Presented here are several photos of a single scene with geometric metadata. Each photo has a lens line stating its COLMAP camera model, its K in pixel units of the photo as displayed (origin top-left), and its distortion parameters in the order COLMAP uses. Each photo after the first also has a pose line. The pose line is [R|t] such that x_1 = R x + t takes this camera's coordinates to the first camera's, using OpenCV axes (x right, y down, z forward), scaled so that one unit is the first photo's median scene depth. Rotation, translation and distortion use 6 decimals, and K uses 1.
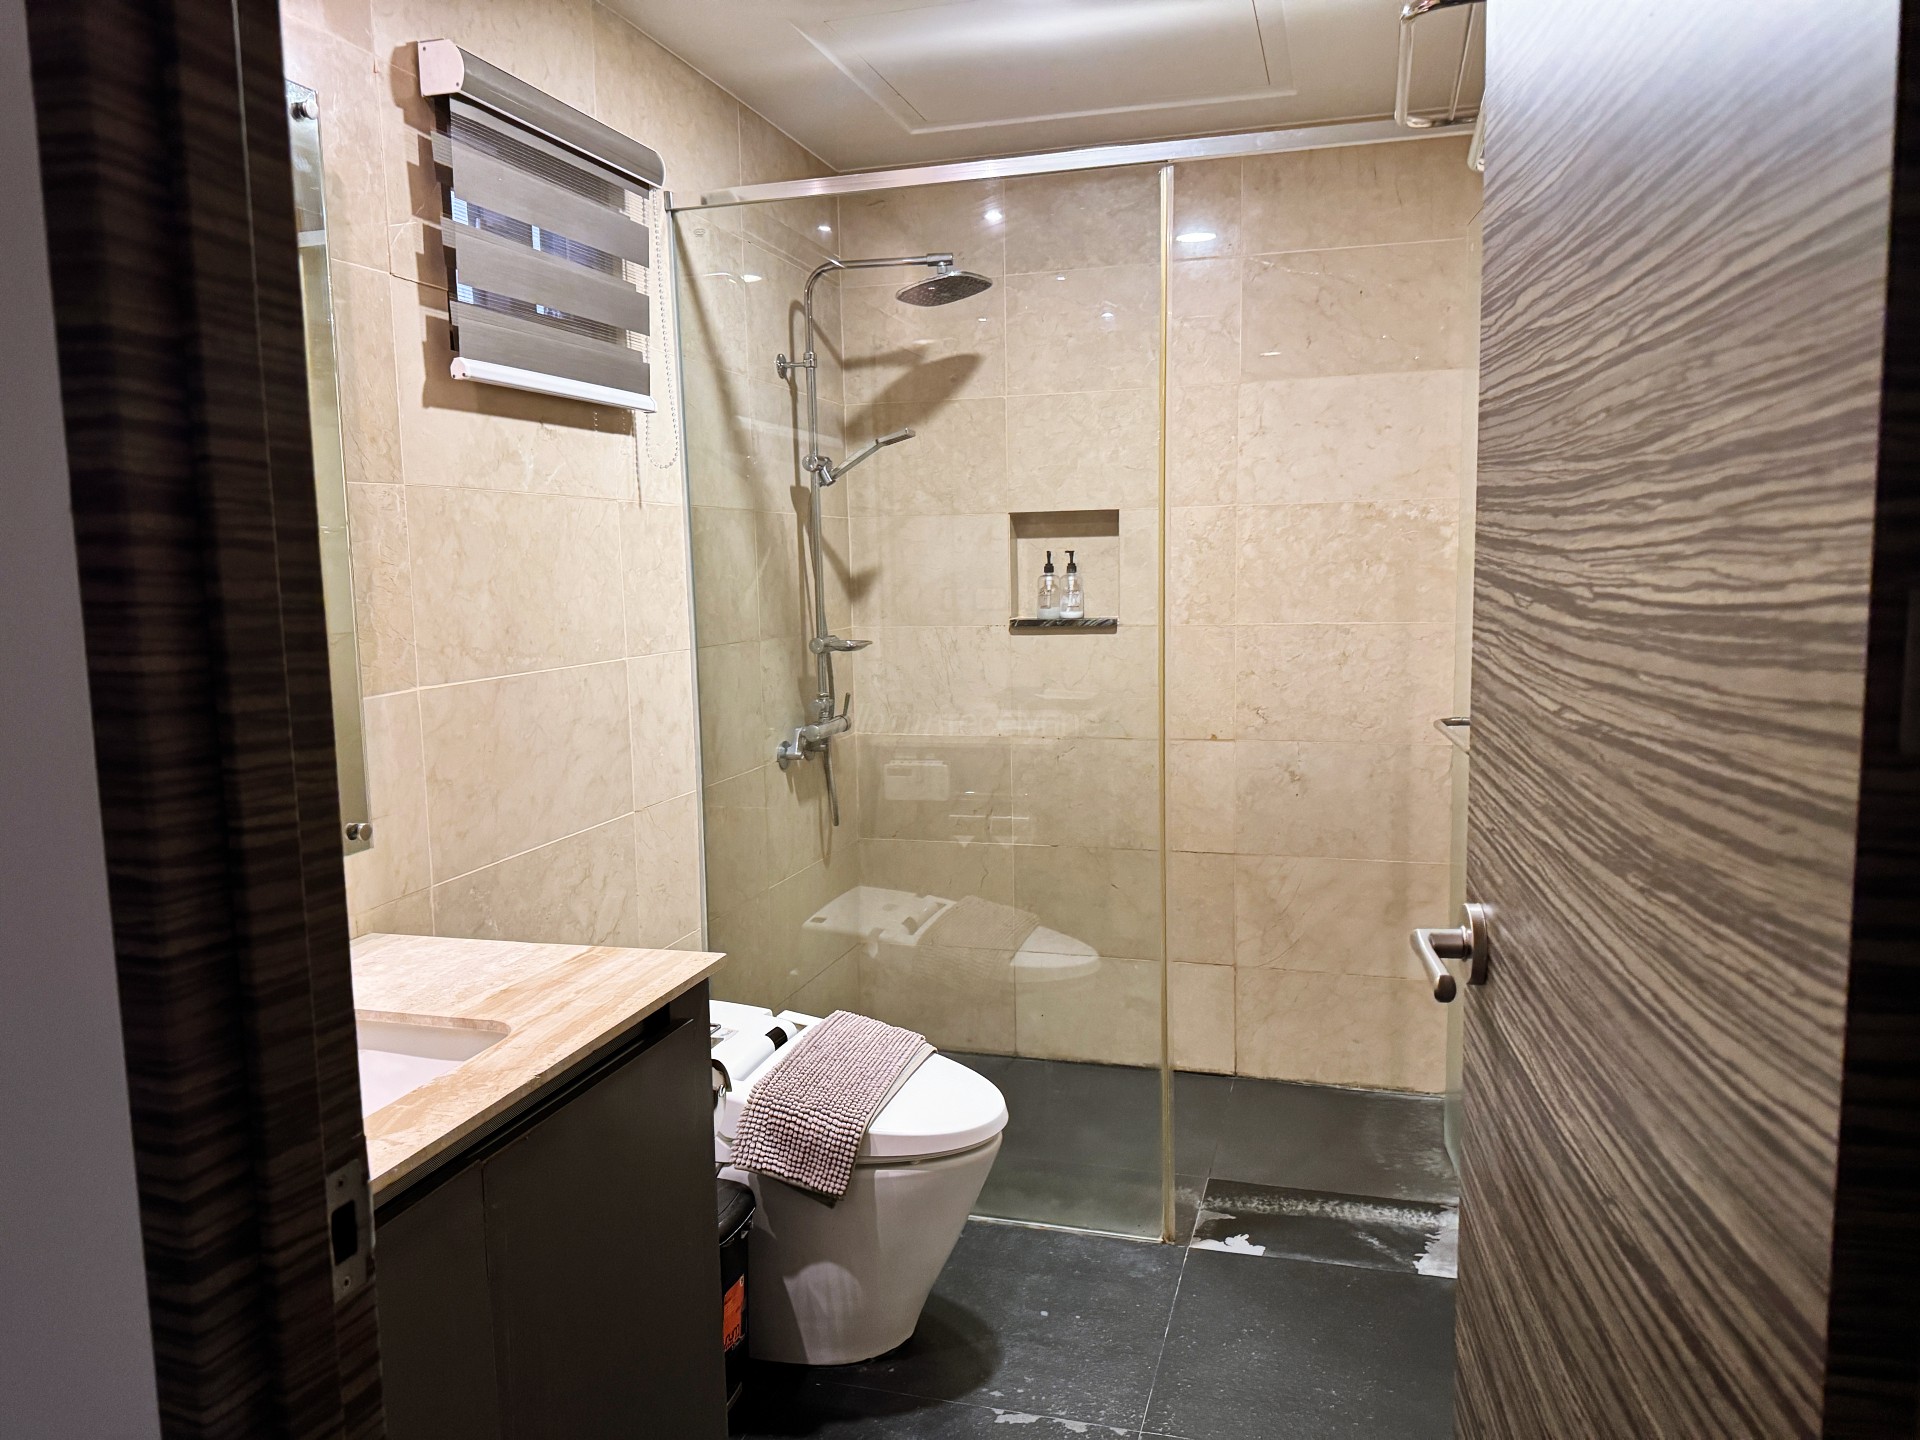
lens RADIAL K [[1373.3, 0, 940.2], [0, 1373.3, 718.4], [0, 0, 1]] dist [0.065556, -0.083532]
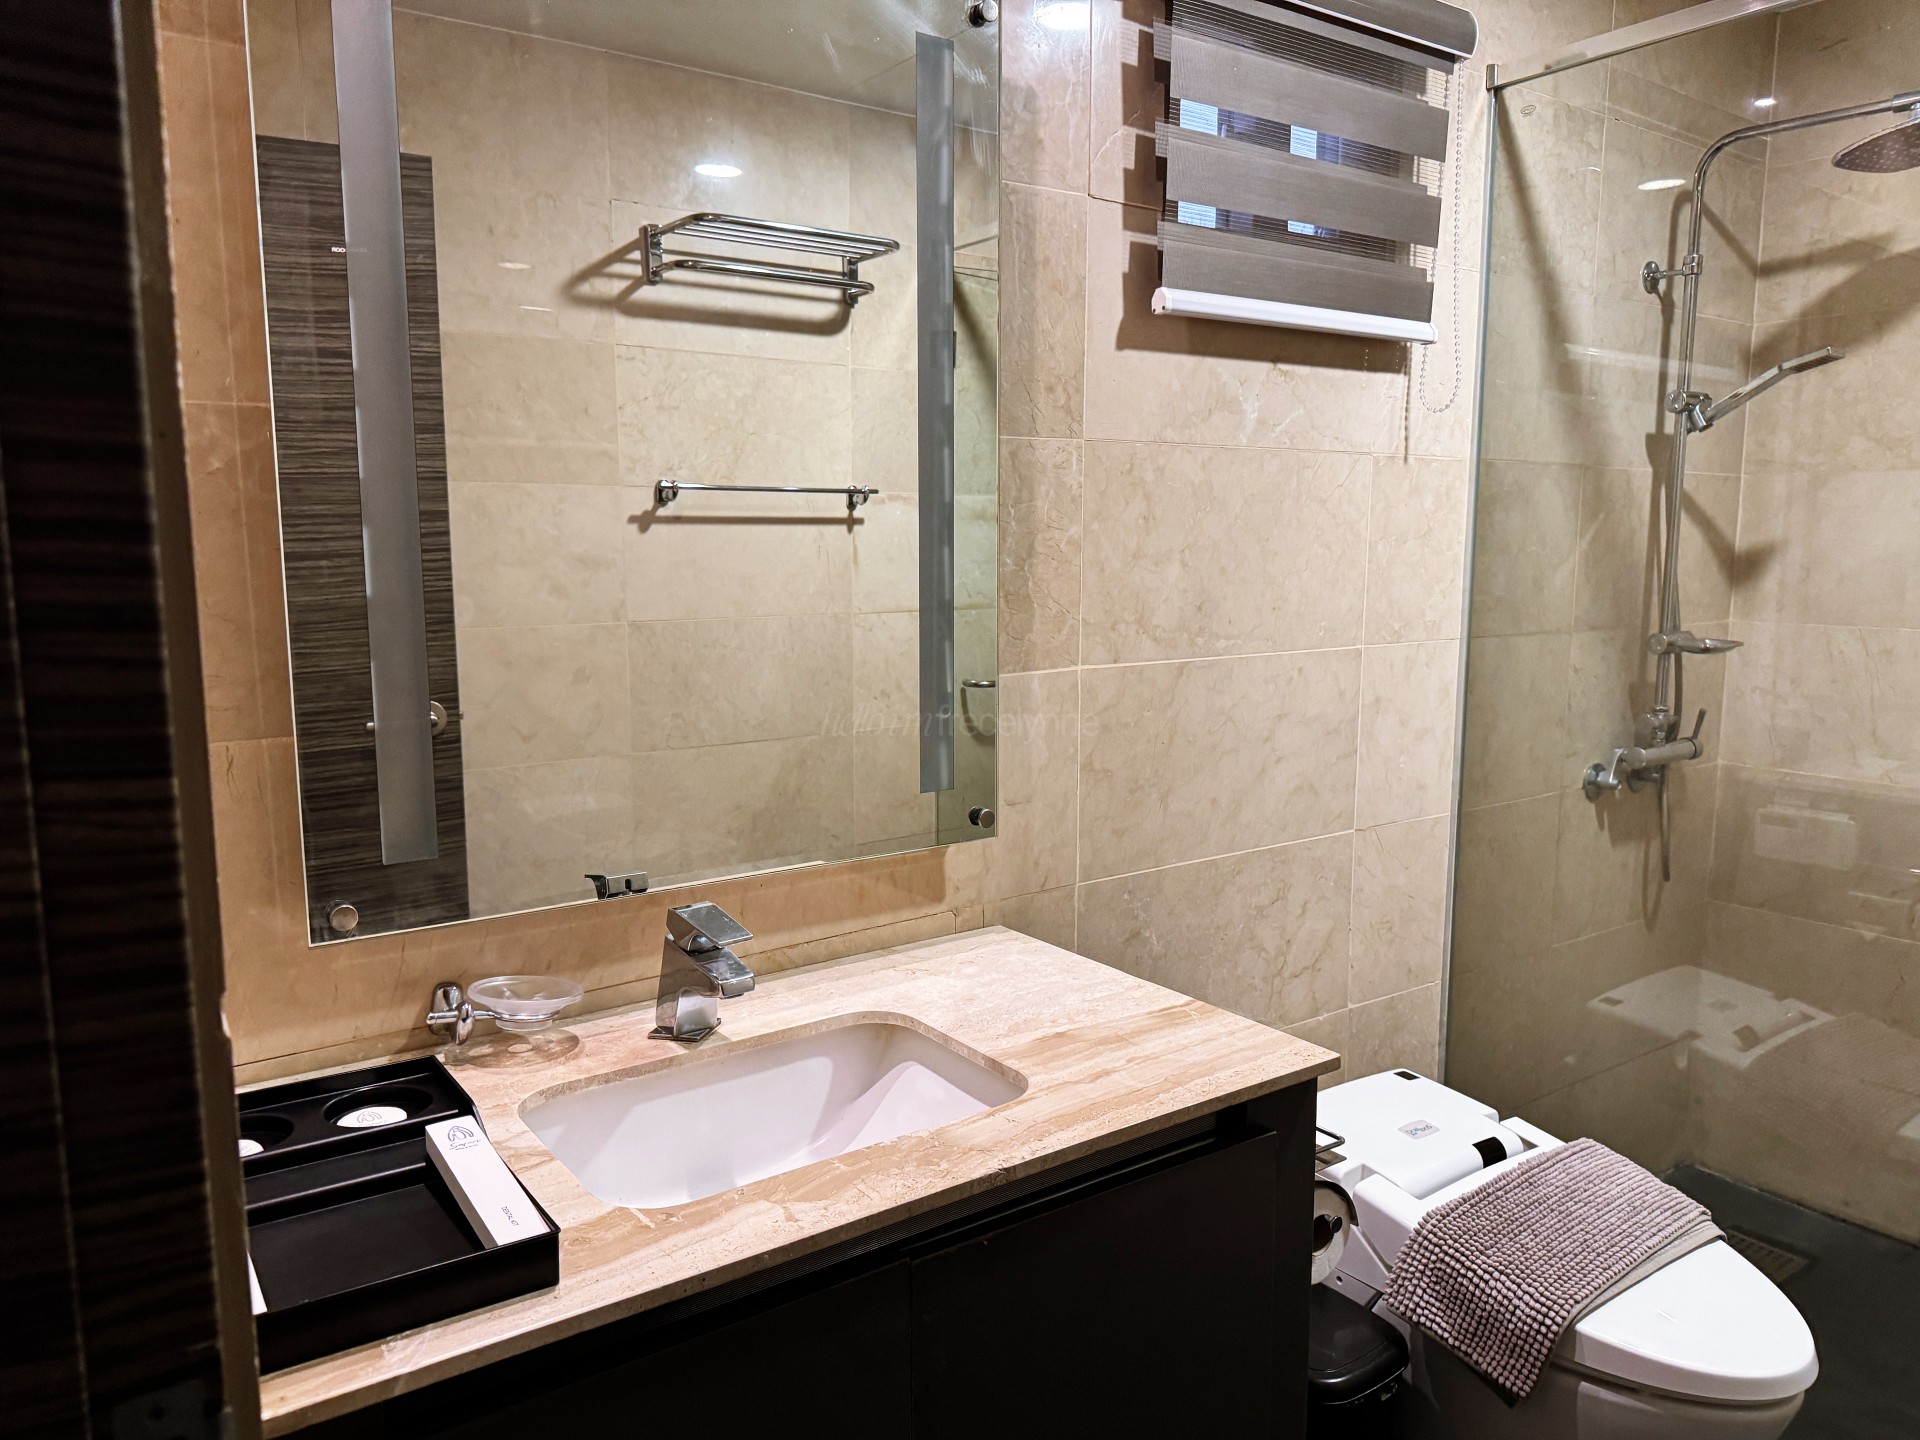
lens RADIAL K [[1373.3, 0, 897.7], [0, 1373.3, 737.8], [0, 0, 1]] dist [0.065556, -0.083532]
pose [[0.790554, 0.106114, -0.603128, 0.048680], [-0.085319, 0.994353, 0.063114, -0.014384], [0.606420, 0.001564, 0.795143, 0.139274]]
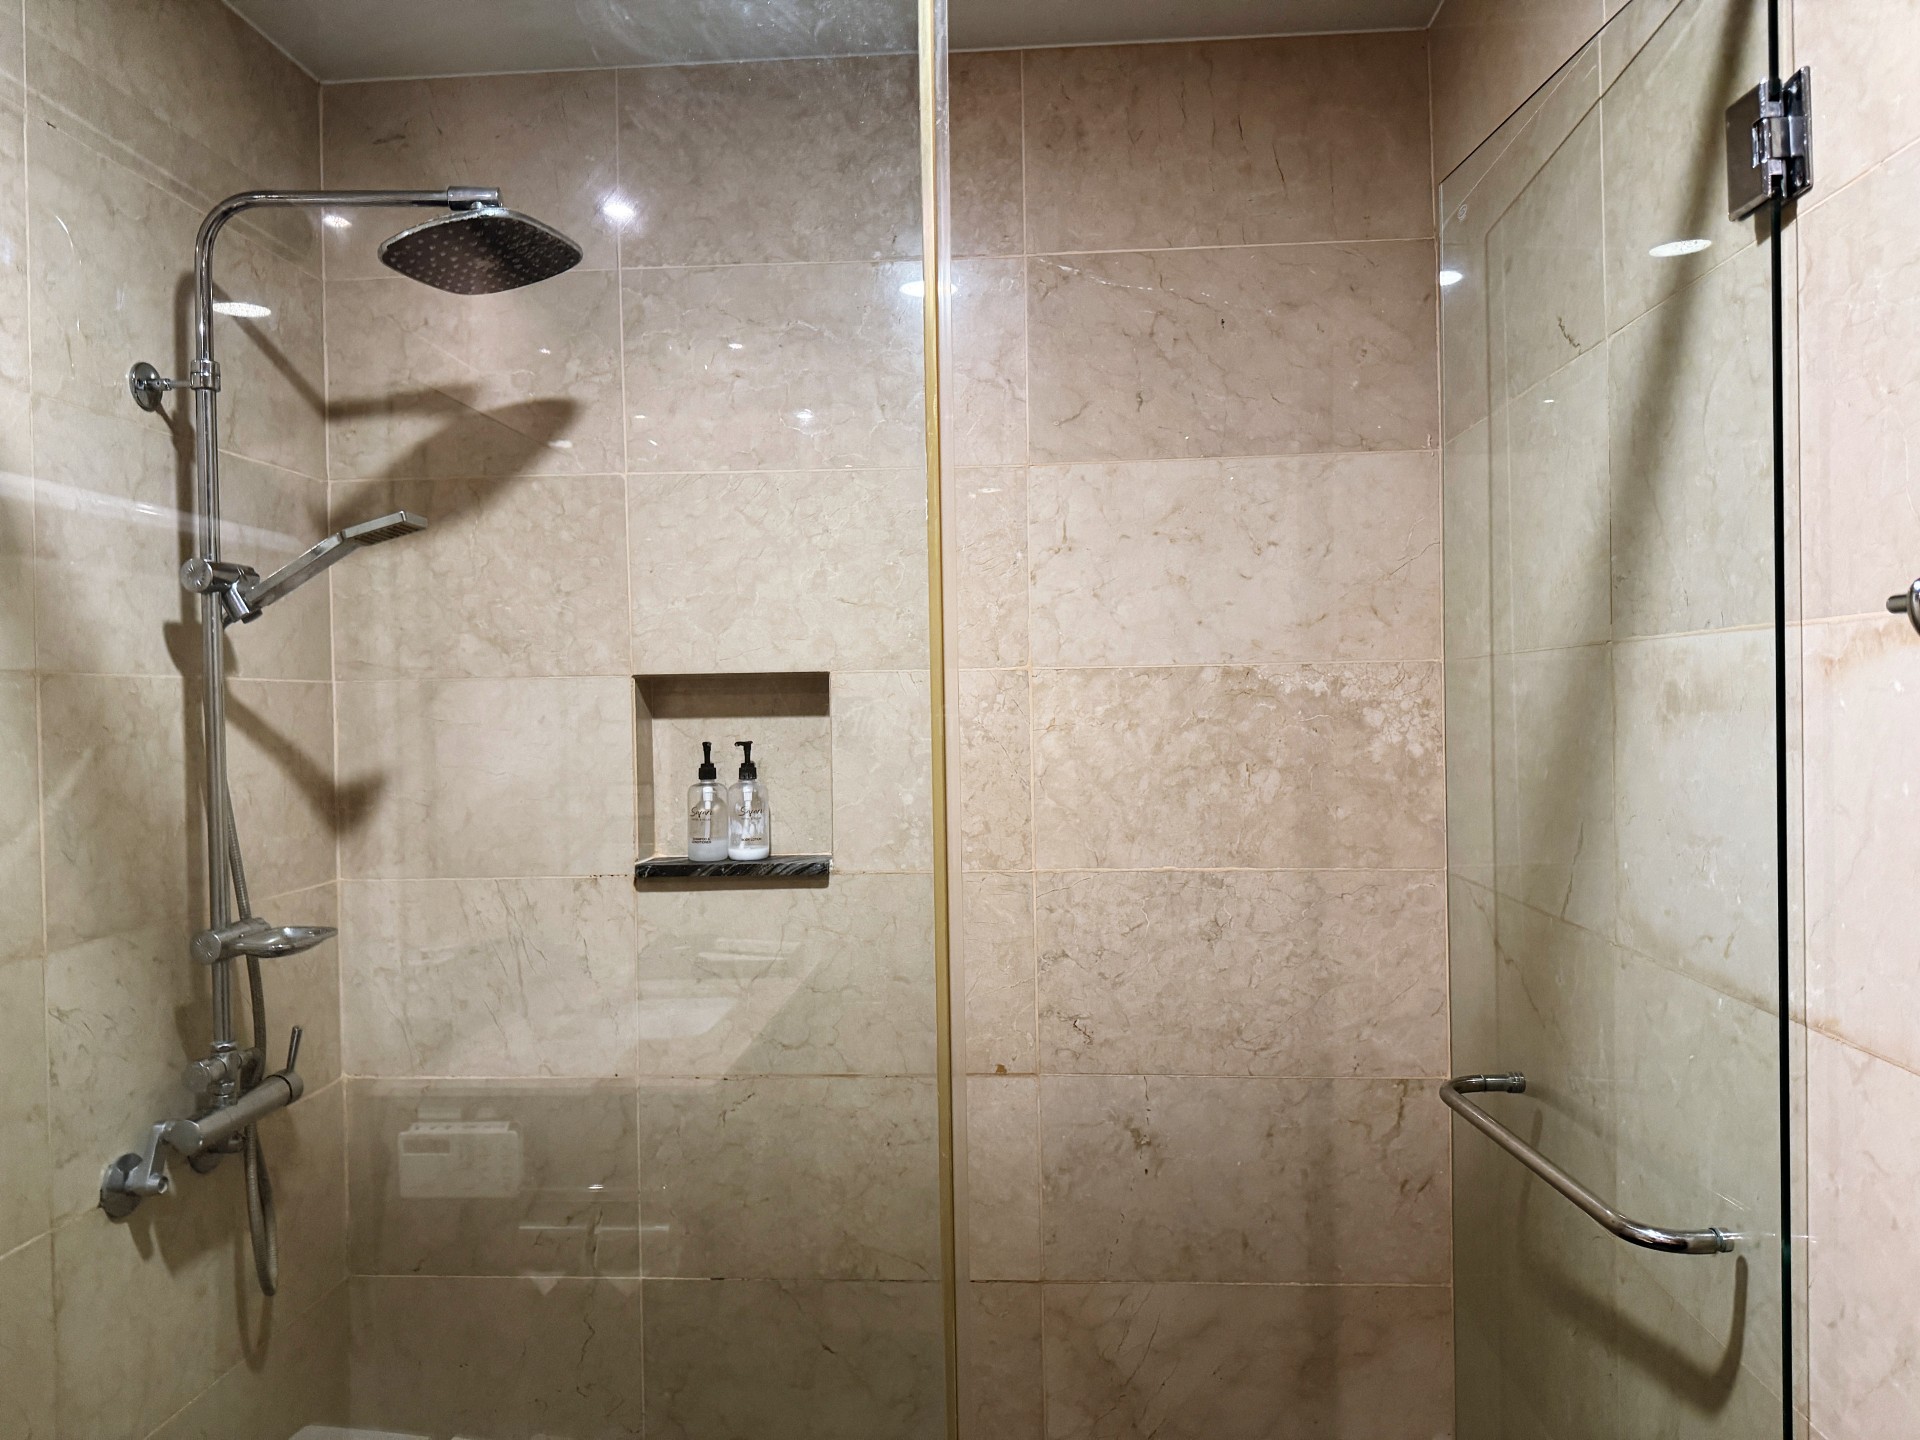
lens RADIAL K [[1373.3, 0, 1006.4], [0, 1373.3, 714.9], [0, 0, 1]] dist [0.065556, -0.083532]
pose [[0.966611, -0.000666, 0.256247, 0.059101], [0.028530, 0.994059, -0.105036, -0.077736], [-0.254655, 0.108840, 0.960888, 0.466593]]
